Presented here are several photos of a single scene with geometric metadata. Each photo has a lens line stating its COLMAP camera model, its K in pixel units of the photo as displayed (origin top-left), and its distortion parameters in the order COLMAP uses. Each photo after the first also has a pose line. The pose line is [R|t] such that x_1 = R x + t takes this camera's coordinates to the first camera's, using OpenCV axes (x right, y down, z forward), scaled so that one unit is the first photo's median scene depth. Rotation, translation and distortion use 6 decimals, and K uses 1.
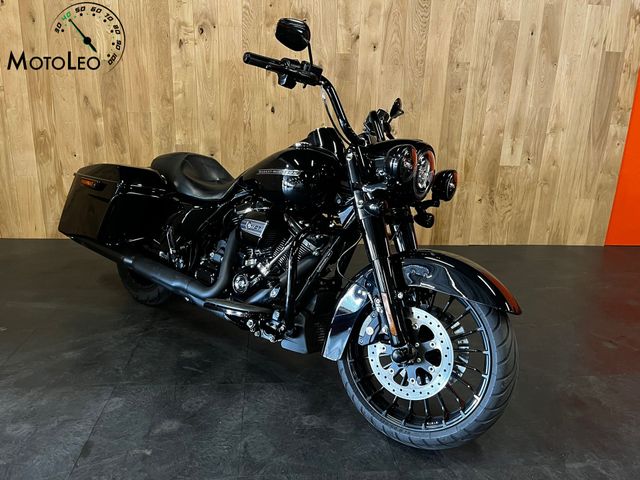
lens RADIAL K [[486.5, 0, 319.9], [0, 486.5, 239.2], [0, 0, 1]] dist [0.059918, -0.086252]
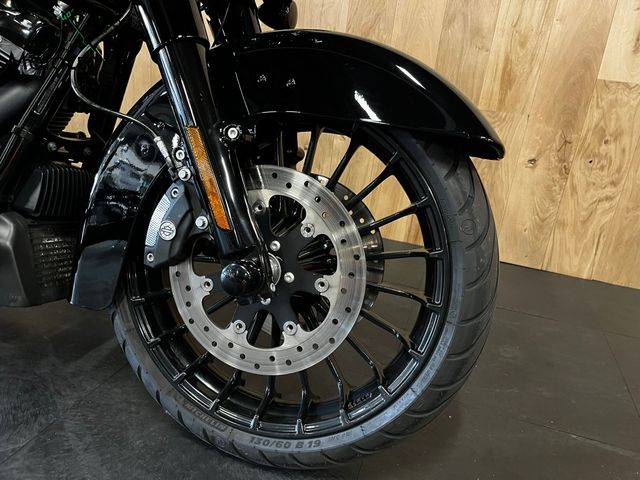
lens RADIAL K [[486.5, 0, 319.6], [0, 486.5, 243.4], [0, 0, 1]] dist [0.059918, -0.086252]
pose [[0.912993, 0.201500, -0.354742, 0.356400], [-0.187109, 0.979487, 0.074809, -0.007887], [0.362539, -0.001925, 0.931967, 0.590958]]
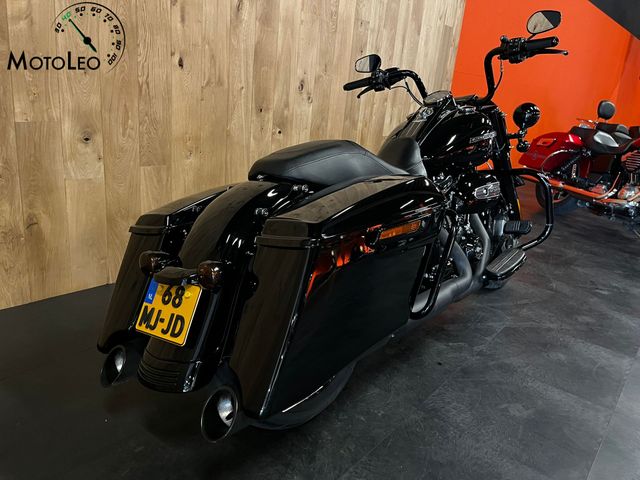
lens RADIAL K [[486.5, 0, 321.4], [0, 486.5, 233.6], [0, 0, 1]] dist [0.059918, -0.086252]
pose [[0.703629, -0.180981, 0.687133, -0.446825], [0.132978, 0.983474, 0.122863, -0.103344], [-0.698014, 0.004924, 0.716067, 0.429031]]
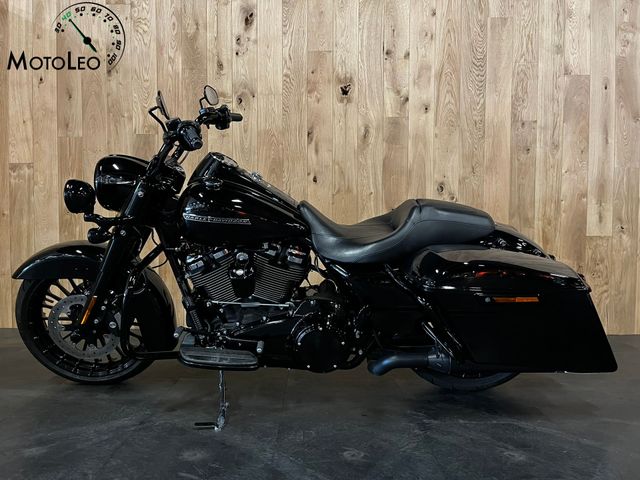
lens RADIAL K [[486.5, 0, 317.9], [0, 486.5, 239.6], [0, 0, 1]] dist [0.059918, -0.086252]
pose [[0.995086, -0.026217, -0.095477, -0.008152], [0.001532, 0.968269, -0.249906, 0.068680], [0.098999, 0.248532, 0.963551, 0.164346]]
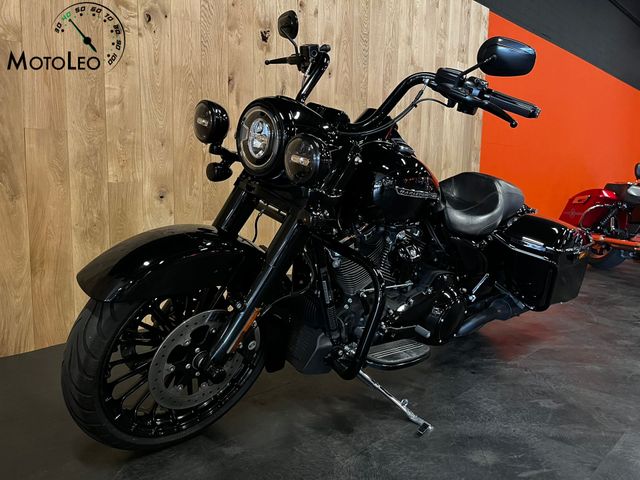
lens RADIAL K [[486.5, 0, 321.5], [0, 486.5, 238.7], [0, 0, 1]] dist [0.059918, -0.086252]
pose [[0.770377, -0.090369, 0.631152, -0.496718], [0.184649, 0.979105, -0.085191, -0.017469], [-0.610265, 0.182170, 0.770967, 0.362114]]
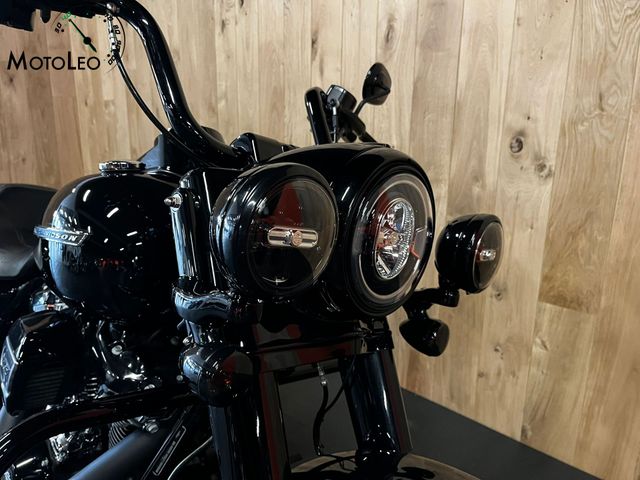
lens RADIAL K [[486.5, 0, 323.3], [0, 486.5, 238.3], [0, 0, 1]] dist [0.059918, -0.086252]
pose [[0.674597, 0.153142, -0.722126, 0.334822], [-0.204357, 0.978755, 0.016660, -0.144327], [0.709336, 0.136333, 0.691561, 0.643402]]
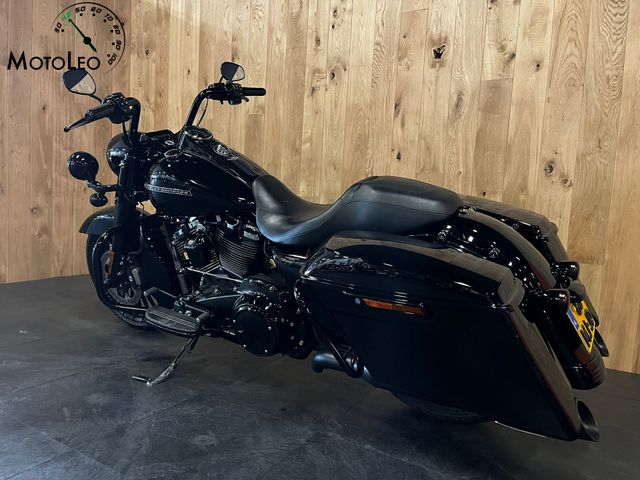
lens RADIAL K [[486.5, 0, 320.1], [0, 486.5, 240.0], [0, 0, 1]] dist [0.059918, -0.086252]
pose [[0.806719, 0.062345, -0.587637, 0.288951], [-0.194344, 0.967094, -0.164196, 0.030365], [0.558063, 0.246664, 0.792289, 0.319014]]
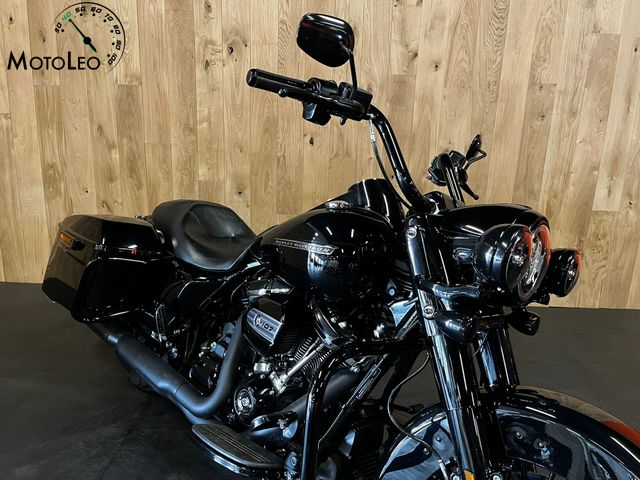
lens RADIAL K [[486.5, 0, 317.1], [0, 486.5, 238.2], [0, 0, 1]] dist [0.059918, -0.086252]
pose [[0.994724, 0.024906, -0.099515, 0.001255], [-0.029305, 0.998646, -0.042991, -0.062139], [0.098310, 0.045681, 0.994107, 0.173270]]
